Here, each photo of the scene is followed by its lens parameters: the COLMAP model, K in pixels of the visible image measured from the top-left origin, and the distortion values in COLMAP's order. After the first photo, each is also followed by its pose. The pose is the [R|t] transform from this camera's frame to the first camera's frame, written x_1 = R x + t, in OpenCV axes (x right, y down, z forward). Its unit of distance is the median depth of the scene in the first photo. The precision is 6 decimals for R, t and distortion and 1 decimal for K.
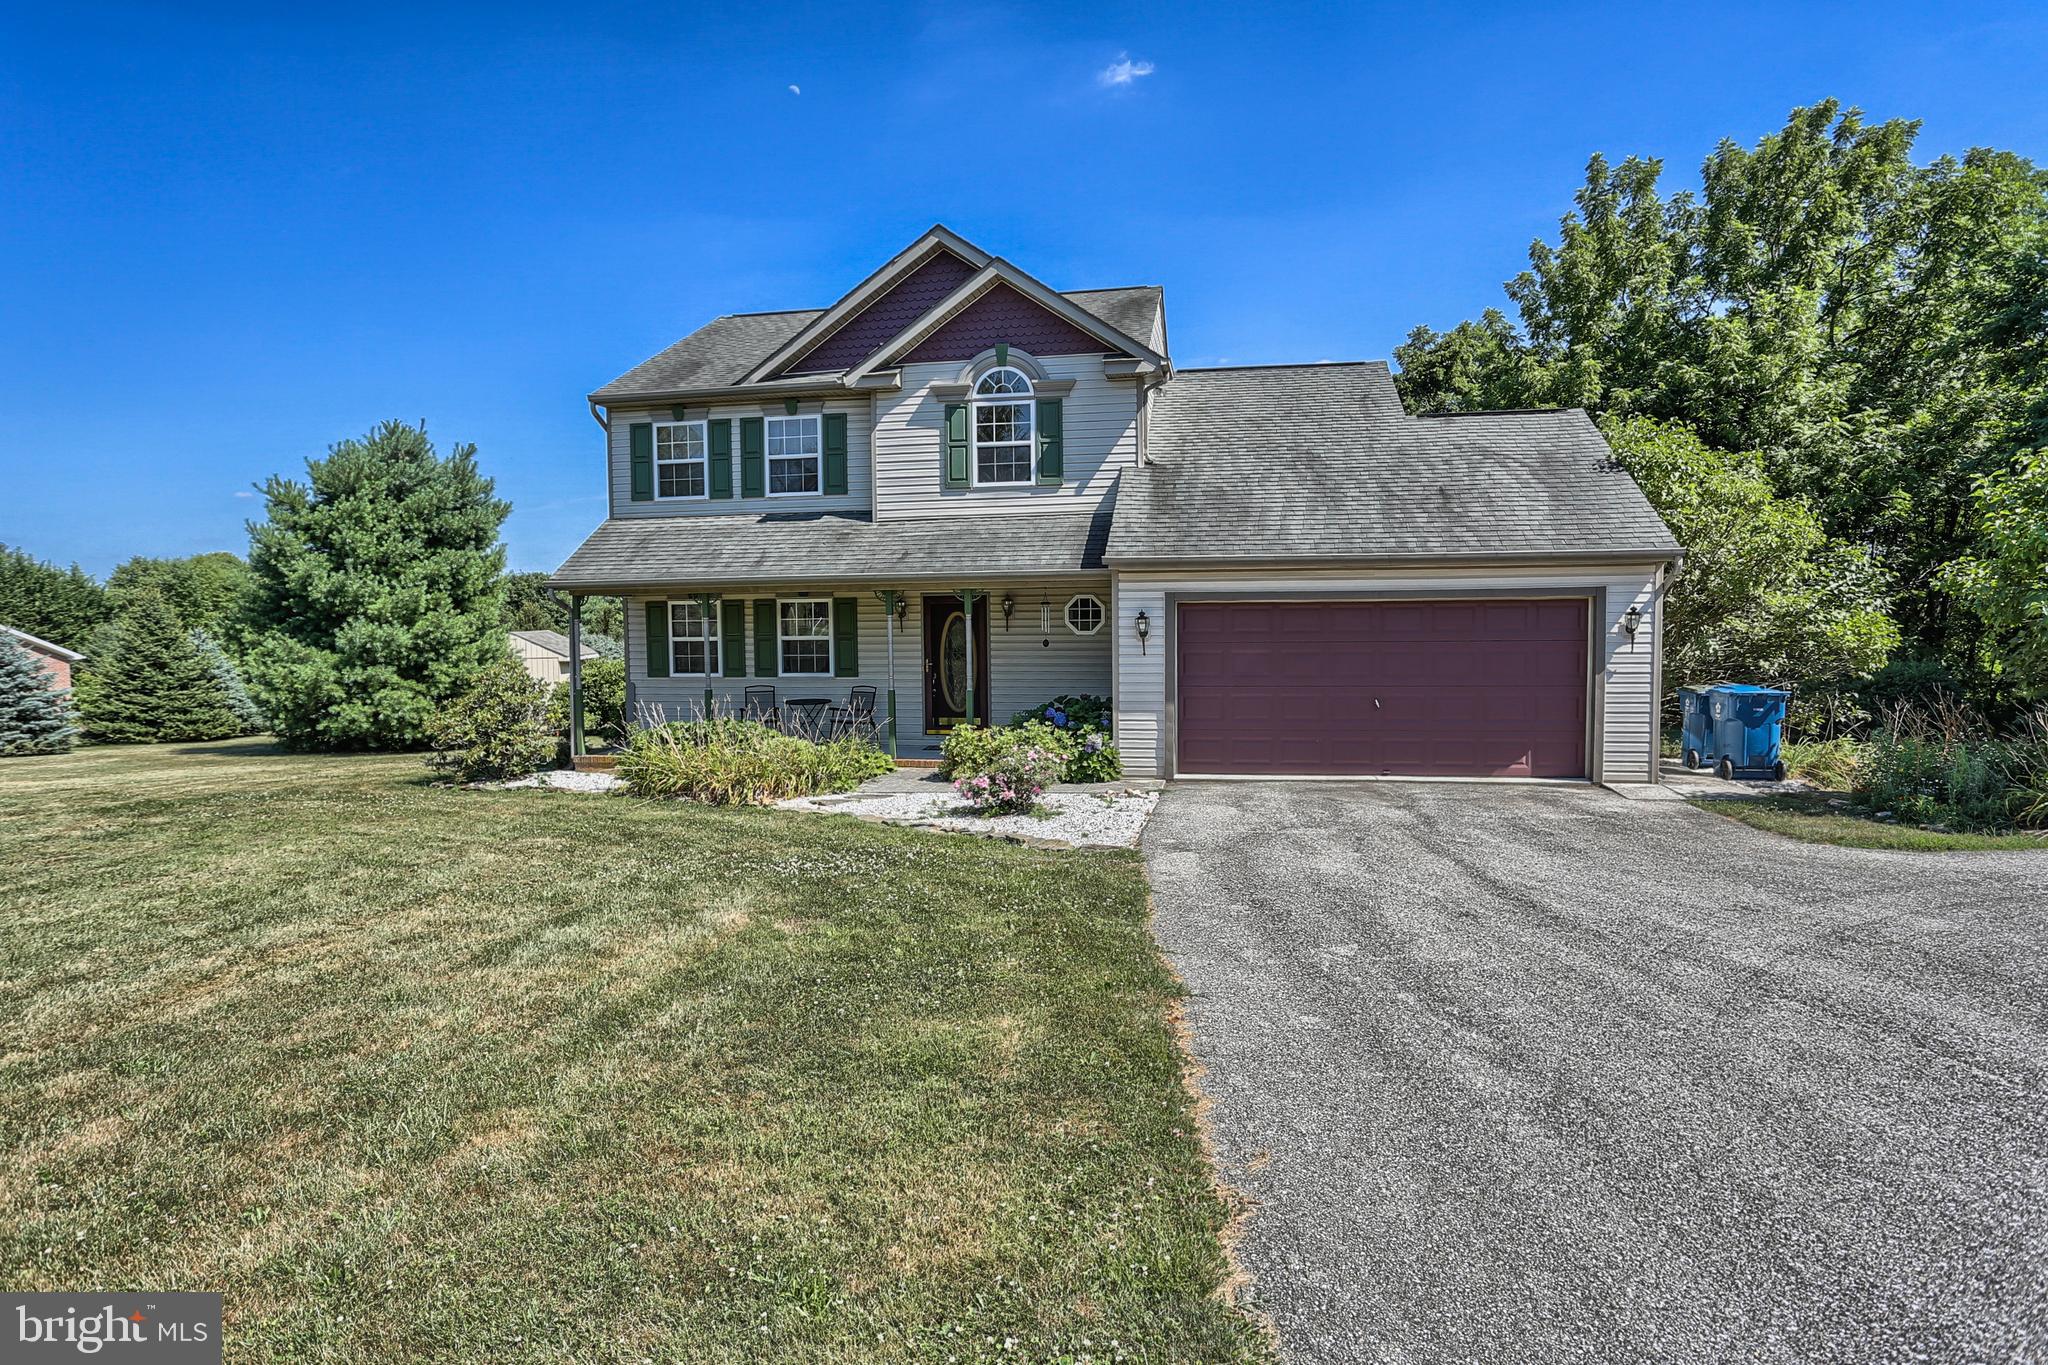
lens RADIAL K [[1023.5, 0, 1027.6], [0, 1023.5, 683.3], [0, 0, 1]] dist [-0.084769, 0.038940]
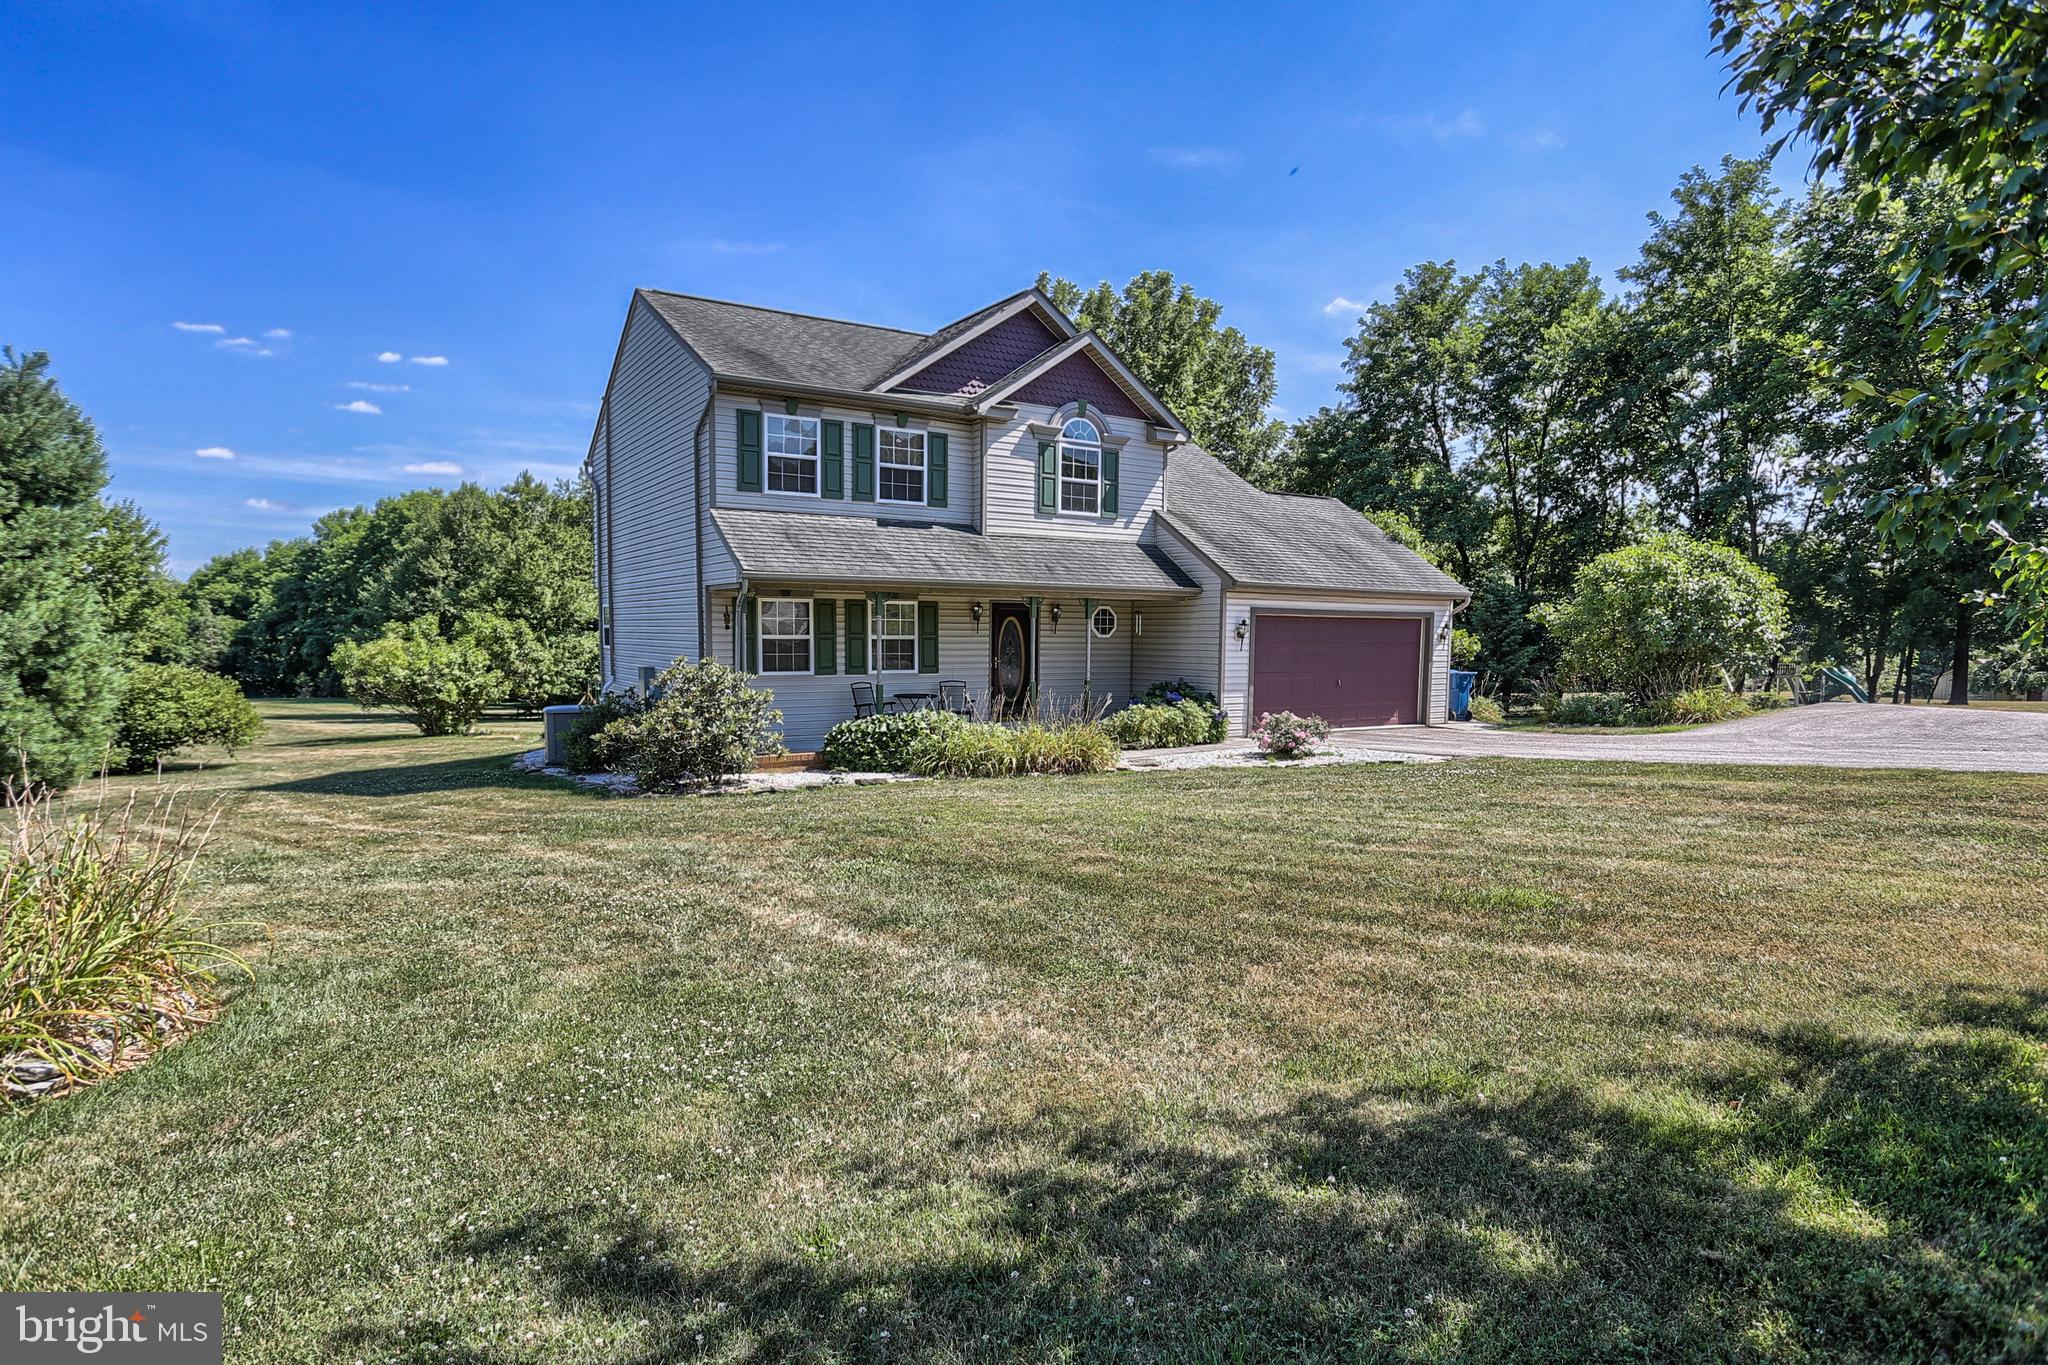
lens RADIAL K [[1023.5, 0, 1027.6], [0, 1023.5, 683.3], [0, 0, 1]] dist [-0.084769, 0.038940]
pose [[0.761460, -0.017819, 0.647967, -0.836057], [0.019735, 0.999796, 0.004303, 0.001778], [-0.647911, 0.009511, 0.761656, 0.104080]]
